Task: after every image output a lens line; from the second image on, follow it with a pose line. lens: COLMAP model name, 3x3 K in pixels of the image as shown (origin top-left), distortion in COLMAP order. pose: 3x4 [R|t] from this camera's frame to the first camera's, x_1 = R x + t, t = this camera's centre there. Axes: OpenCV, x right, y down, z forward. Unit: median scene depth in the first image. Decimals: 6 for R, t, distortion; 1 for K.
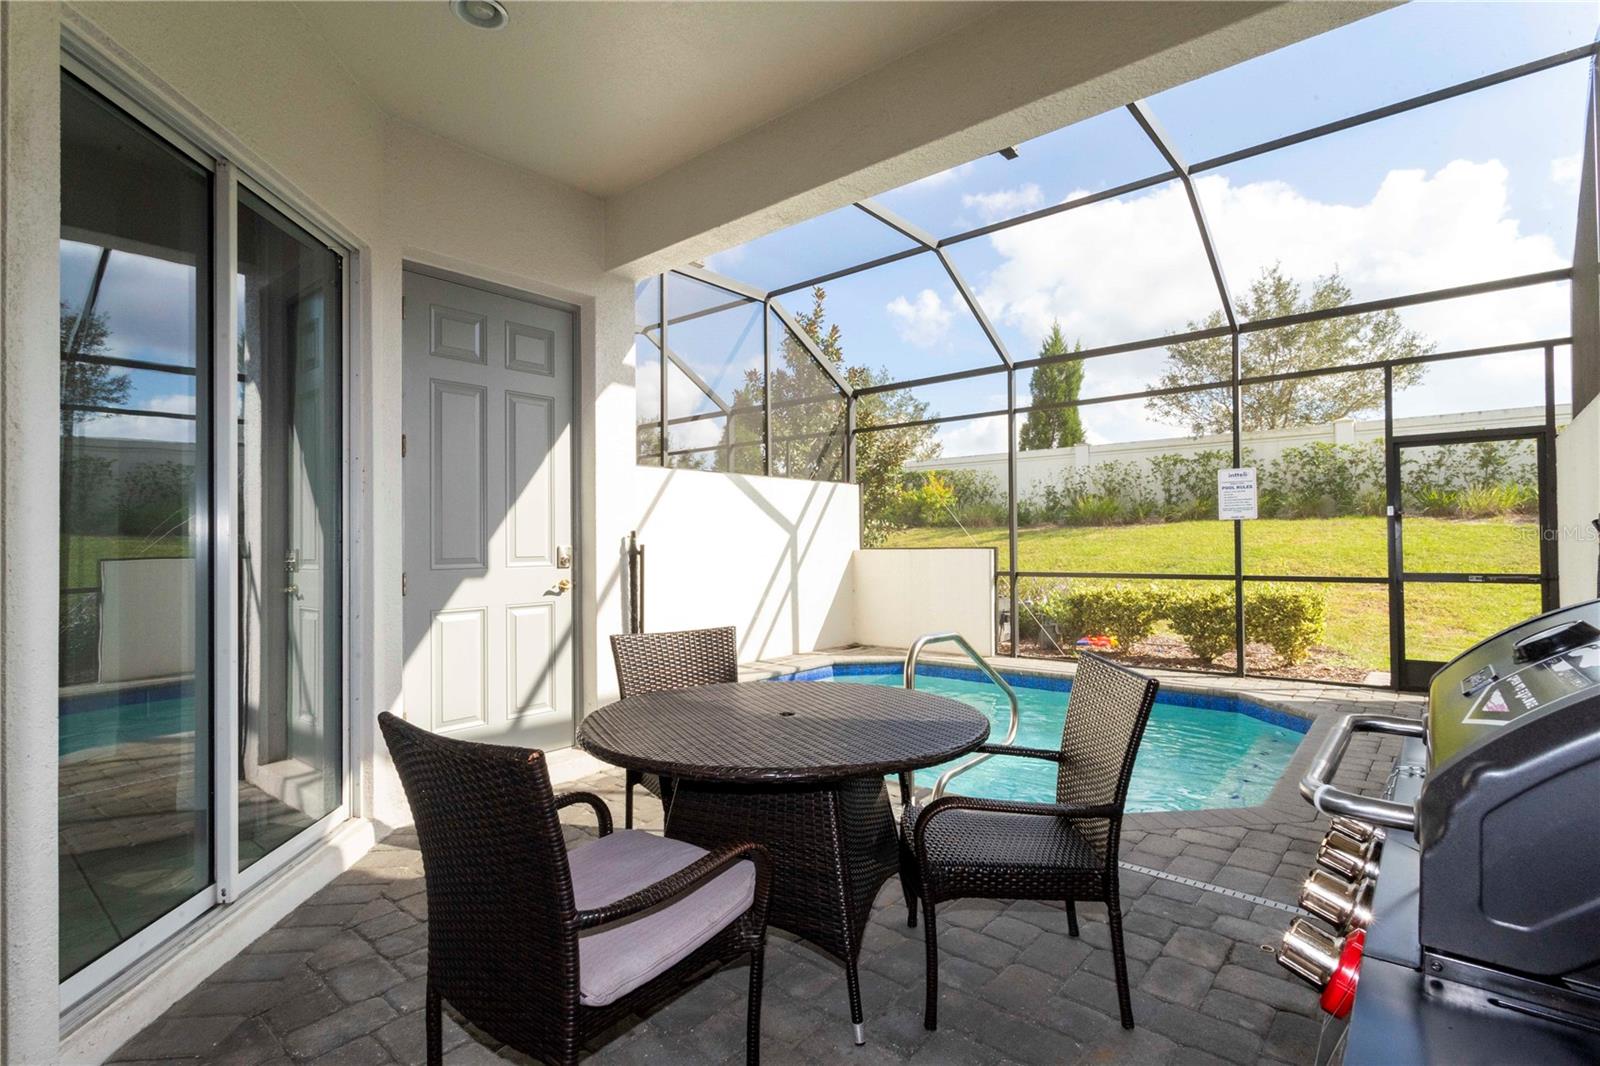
lens RADIAL K [[756.8, 0, 800.0], [0, 756.8, 533.0], [0, 0, 1]] dist [0.000478, 0.000386]
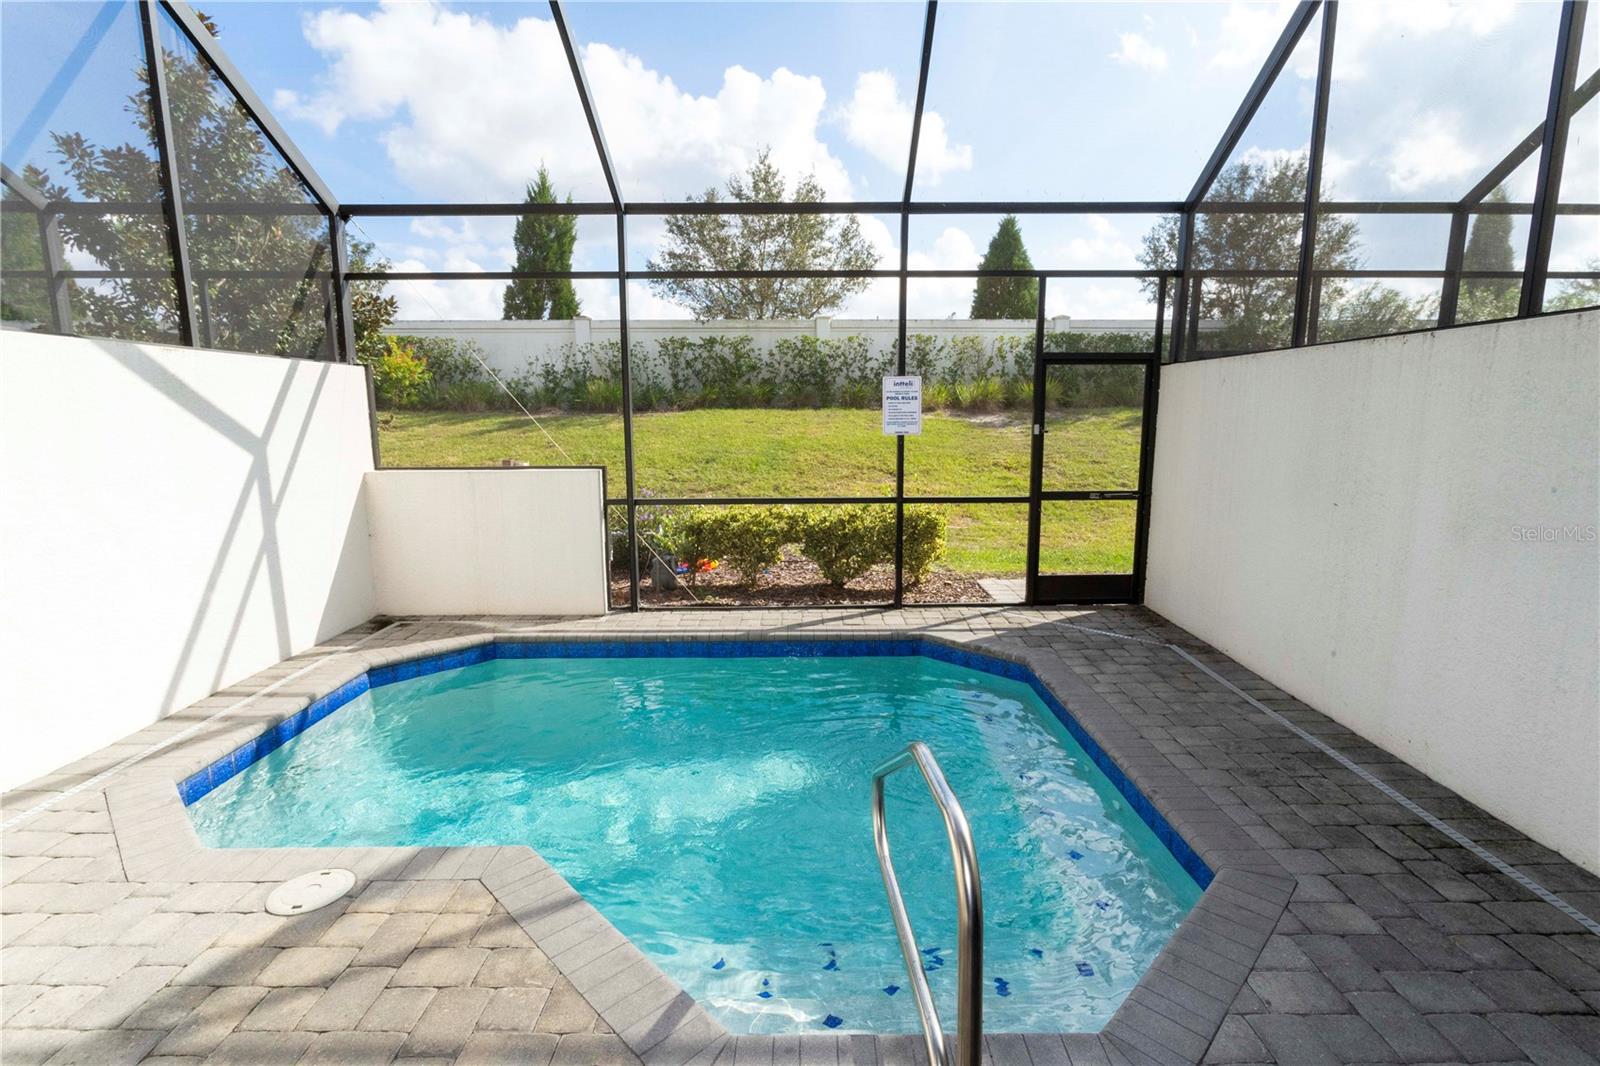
lens RADIAL K [[758.2, 0, 800.0], [0, 758.2, 533.0], [0, 0, 1]] dist [-0.004696, 0.000186]
pose [[0.759951, -0.098111, 0.642533, -0.038389], [-0.010906, 0.986478, 0.163528, -0.020666], [-0.649889, -0.131281, 0.748605, 0.171115]]
